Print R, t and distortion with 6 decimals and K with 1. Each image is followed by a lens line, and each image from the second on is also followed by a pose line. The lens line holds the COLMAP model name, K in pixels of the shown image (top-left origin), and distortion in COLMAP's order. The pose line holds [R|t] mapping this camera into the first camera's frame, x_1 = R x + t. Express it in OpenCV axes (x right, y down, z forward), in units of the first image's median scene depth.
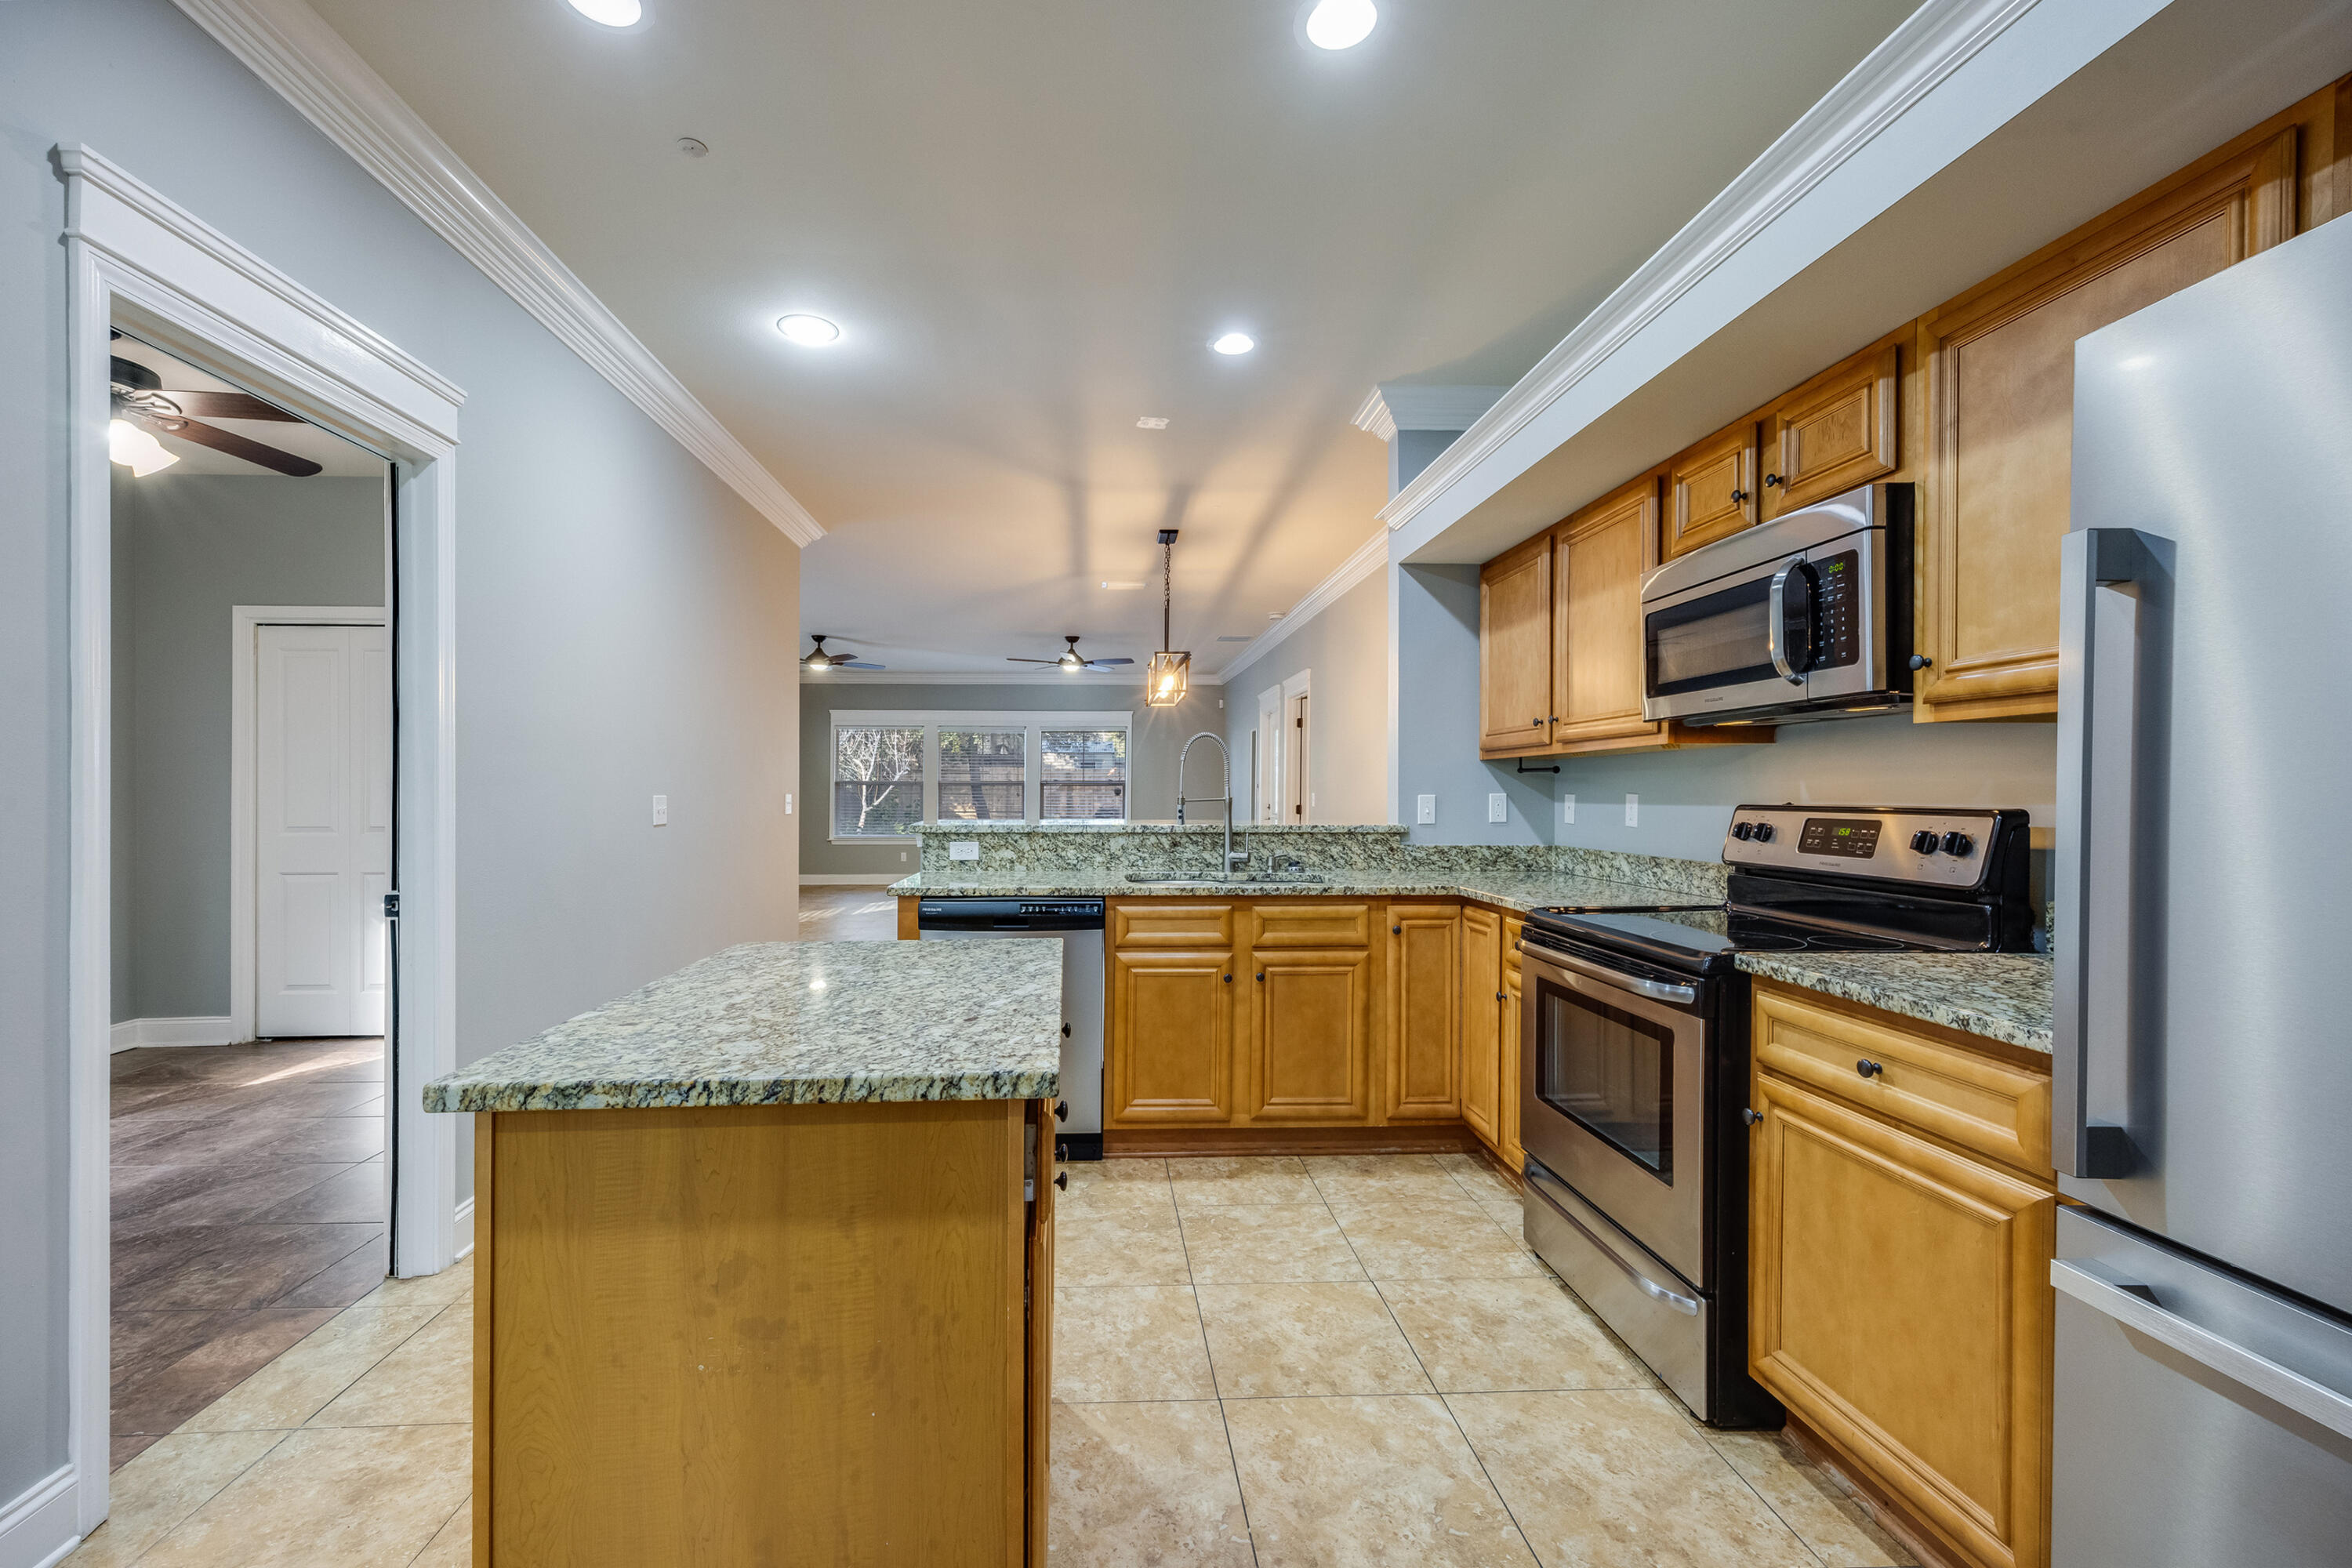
lens RADIAL K [[1029.5, 0, 1142.5], [0, 1029.5, 787.7], [0, 0, 1]] dist [0.008552, -0.000151]
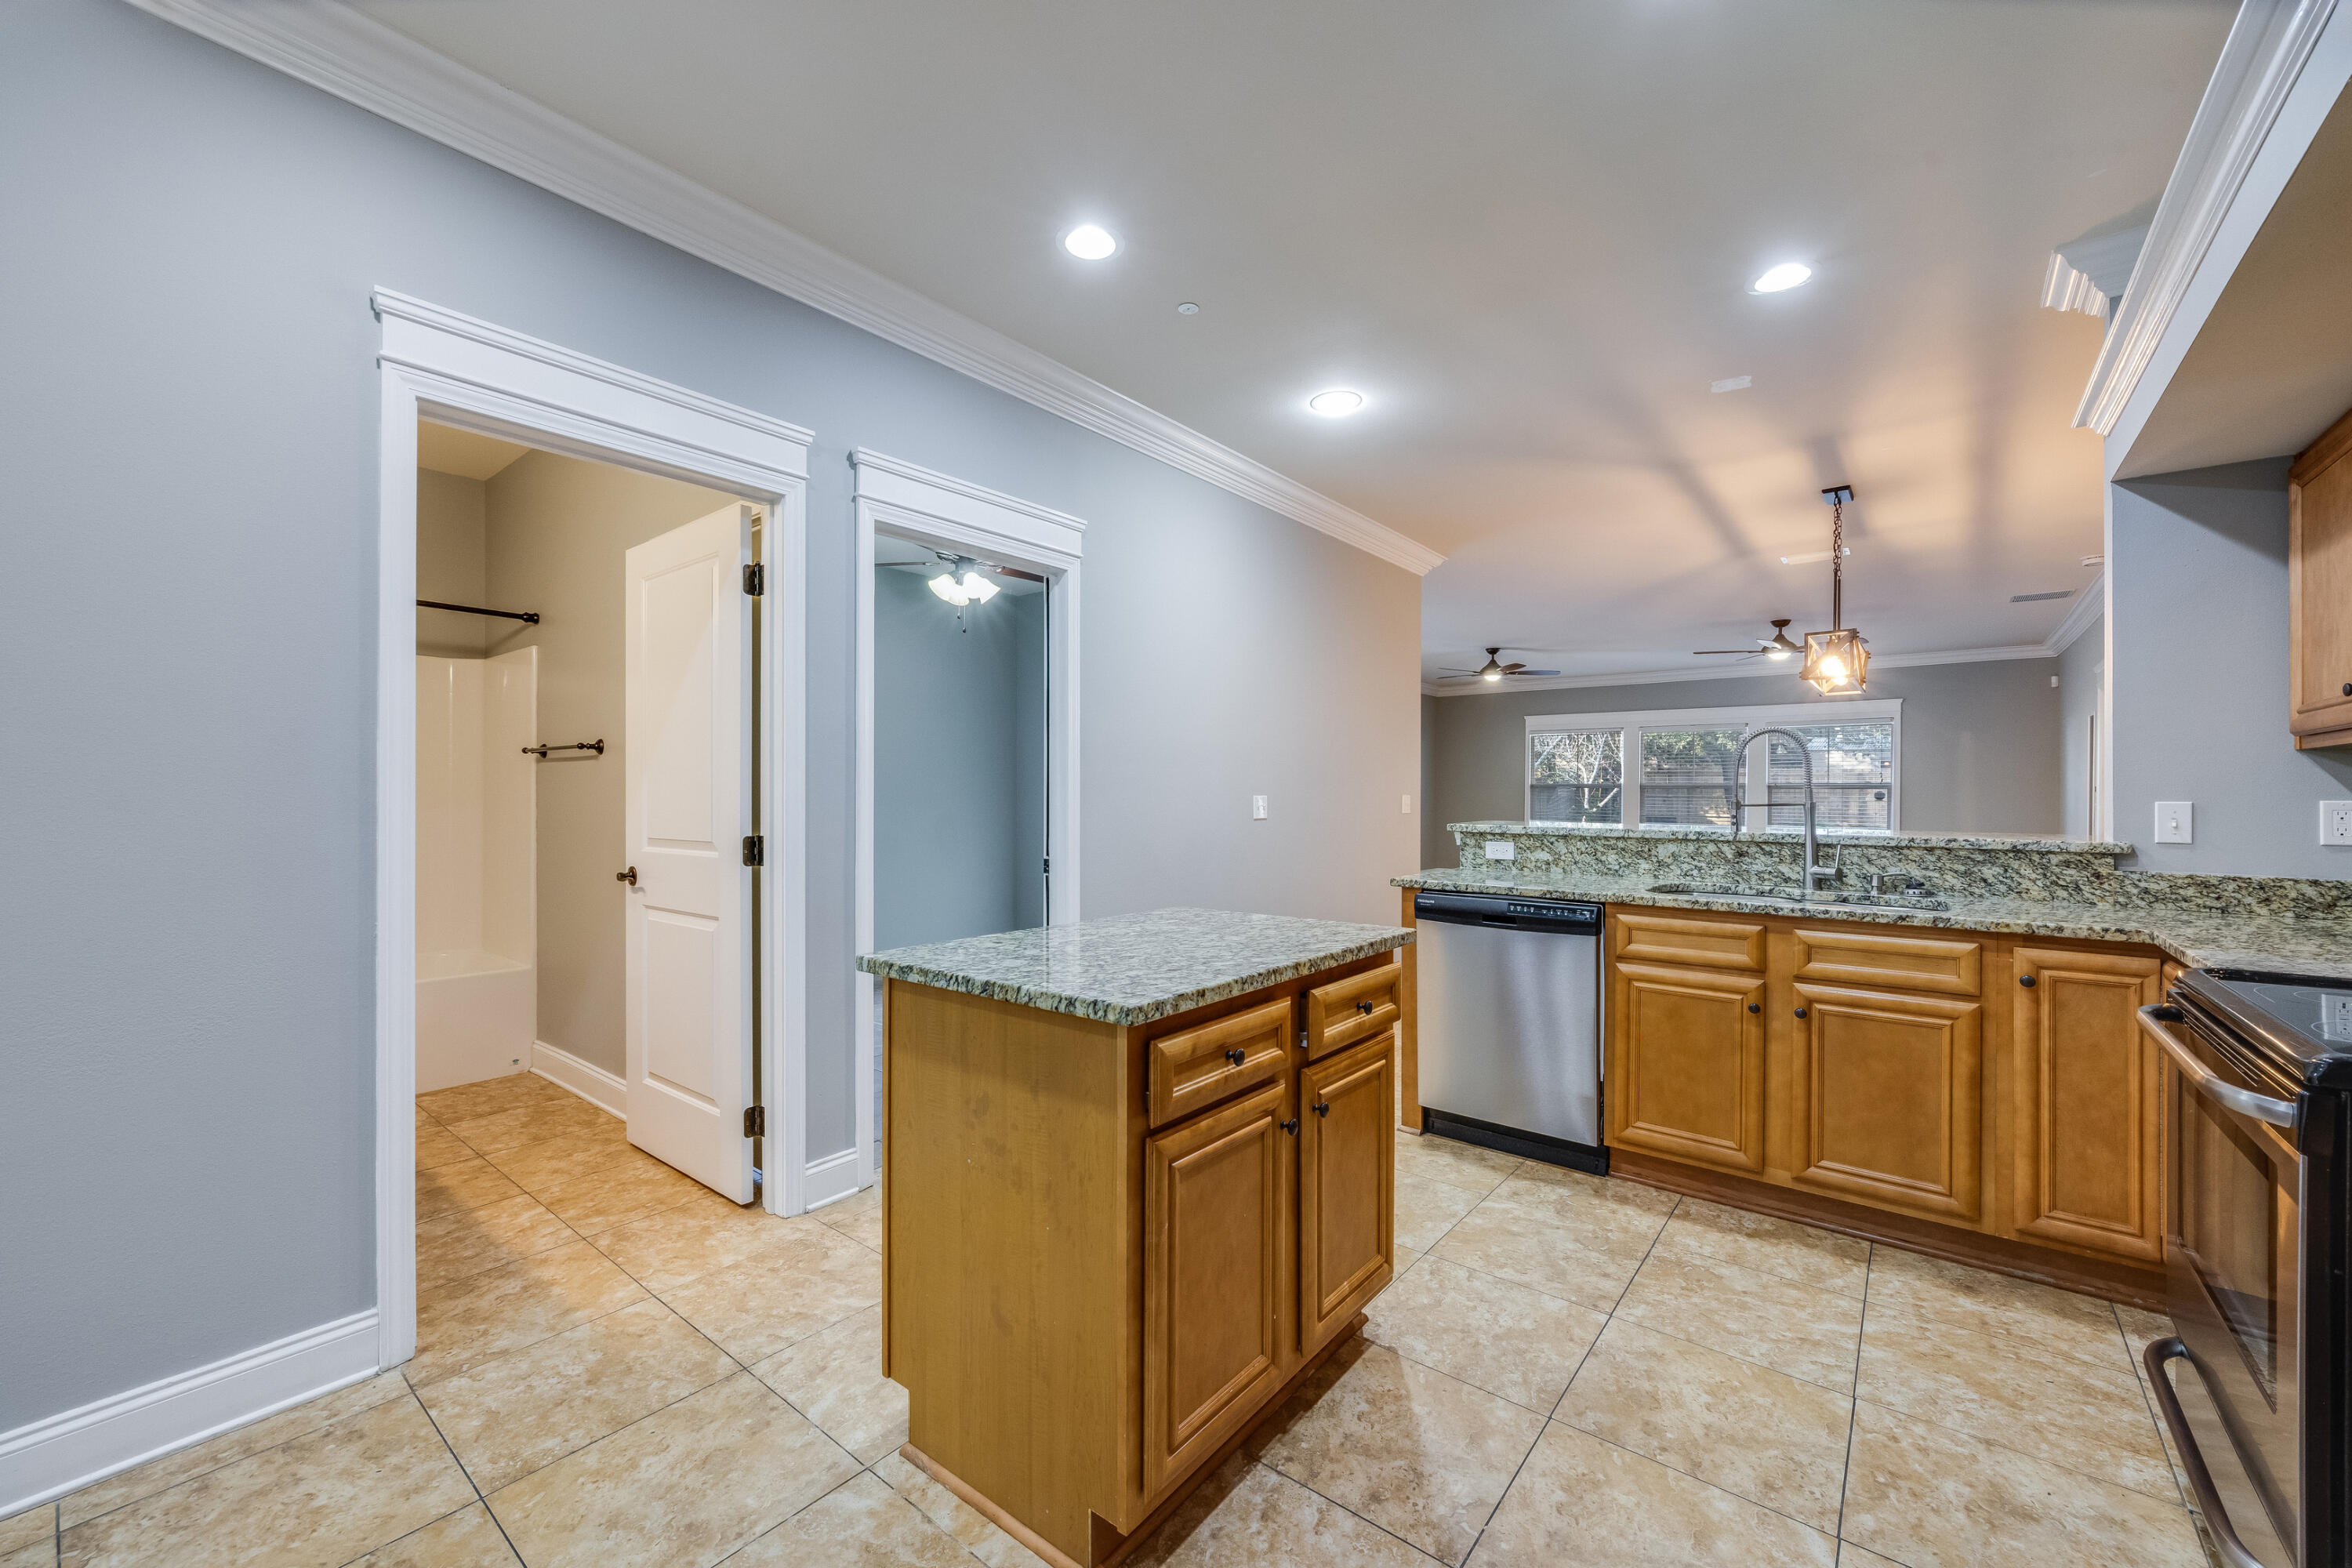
lens RADIAL K [[948.6, 0, 1112.1], [0, 948.6, 793.2], [0, 0, 1]] dist [0.006959, -0.000996]
pose [[0.718110, 0.002949, -0.695923, 0.257308], [-0.001318, 0.999995, 0.002878, 0.001203], [0.695928, -0.001149, 0.718111, 0.044211]]
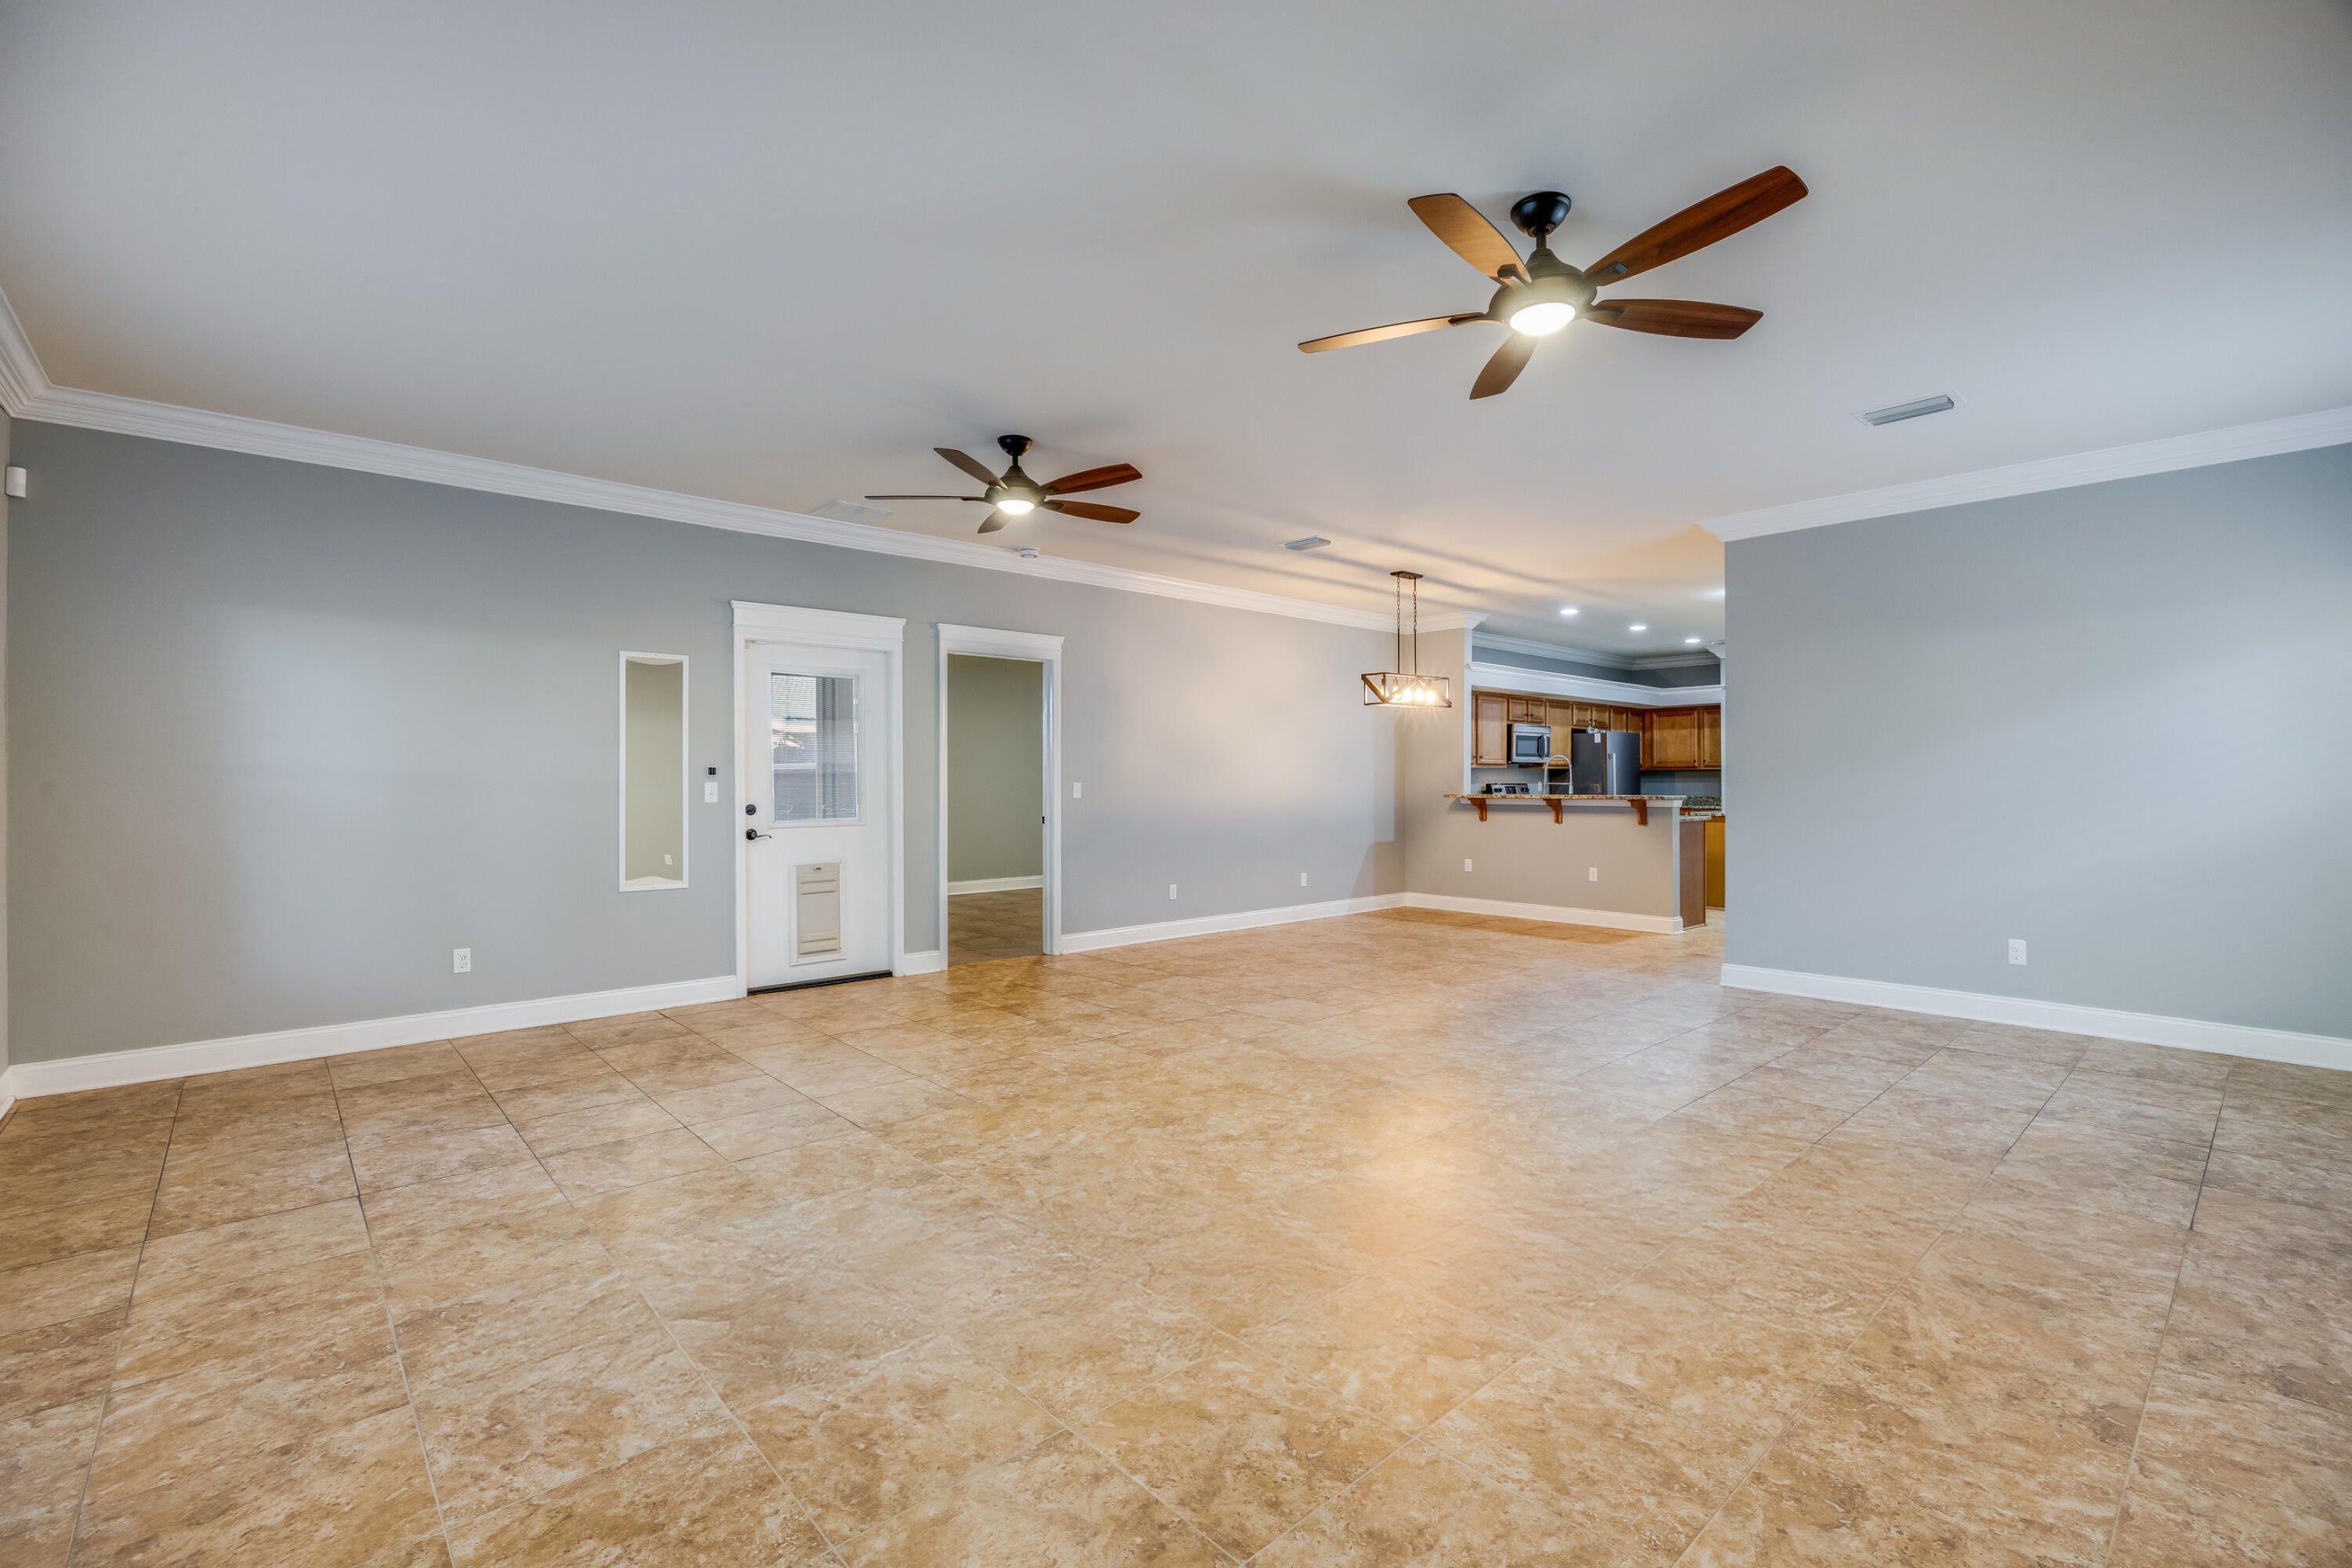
lens RADIAL K [[1052.4, 0, 1180.3], [0, 1052.4, 779.6], [0, 0, 1]] dist [-0.014128, 0.000984]
pose [[-0.648891, 0.004757, 0.760867, -1.461991], [0.001246, 0.999986, -0.005189, 0.018275], [-0.760881, -0.002419, -0.648887, 3.862776]]
